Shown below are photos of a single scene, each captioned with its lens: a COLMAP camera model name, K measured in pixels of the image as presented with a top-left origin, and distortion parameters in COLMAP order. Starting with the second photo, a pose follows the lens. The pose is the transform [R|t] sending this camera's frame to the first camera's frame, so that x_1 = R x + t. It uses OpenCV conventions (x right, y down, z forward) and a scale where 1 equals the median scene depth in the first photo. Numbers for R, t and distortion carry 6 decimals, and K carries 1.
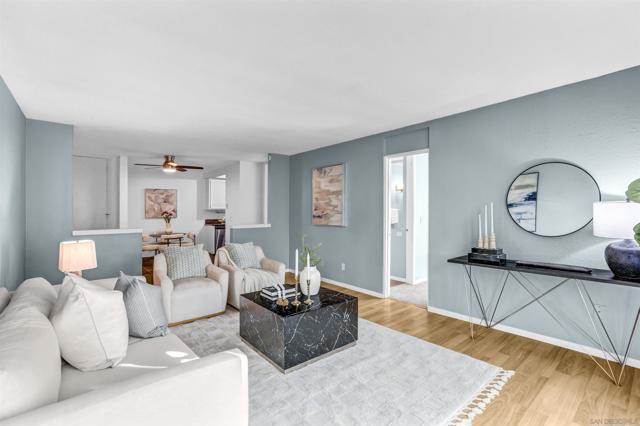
lens RADIAL K [[292.4, 0, 319.7], [0, 292.4, 214.5], [0, 0, 1]] dist [-0.019361, 0.007452]
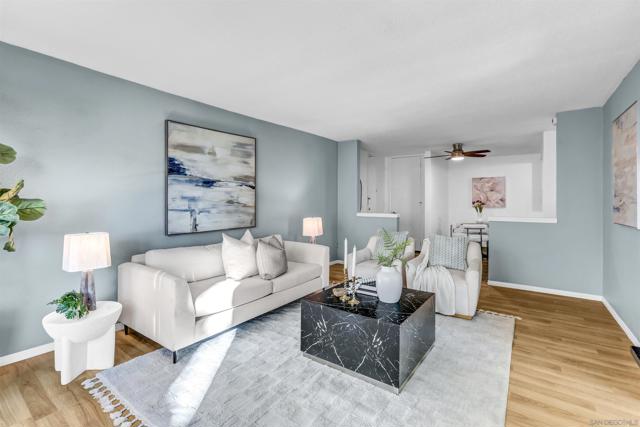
lens RADIAL K [[292.4, 0, 315.2], [0, 292.4, 197.0], [0, 0, 1]] dist [-0.019361, 0.007452]
pose [[0.228954, -0.010094, -0.973385, 0.388931], [-0.017886, 0.999734, -0.014574, 0.002924], [0.973273, 0.020746, 0.228712, 0.345243]]
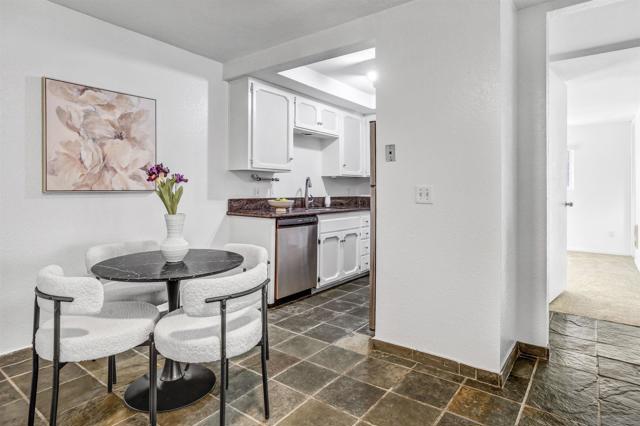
lens RADIAL K [[367.0, 0, 334.4], [0, 367.0, 182.6], [0, 0, 1]] dist [-0.020533, -0.000923]
pose [[0.964724, 0.011821, 0.262998, -0.641219], [-0.005786, 0.999702, -0.023709, 0.013426], [-0.263200, 0.021351, 0.964505, 0.919969]]
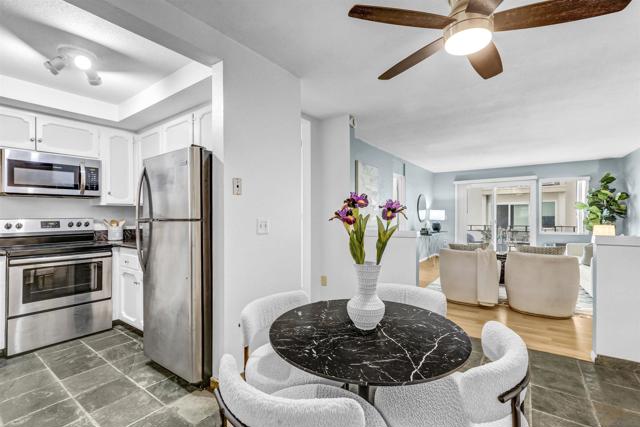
lens RADIAL K [[292.4, 0, 322.3], [0, 292.4, 211.4], [0, 0, 1]] dist [-0.019361, 0.007452]
pose [[-0.253159, 0.017656, 0.967264, -0.851410], [0.014154, 0.999794, -0.014545, 0.002259], [-0.967321, 0.010008, -0.253357, 1.371074]]
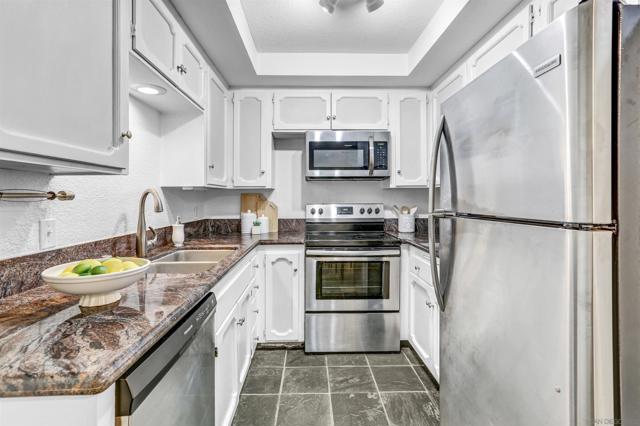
lens RADIAL K [[309.5, 0, 317.4], [0, 309.5, 202.6], [0, 0, 1]] dist [-0.012443, 0.008959]
pose [[0.616690, -0.009544, 0.787148, -0.616856], [0.005749, 0.999954, 0.007620, -0.006873], [-0.787185, -0.000174, 0.616717, 1.446434]]
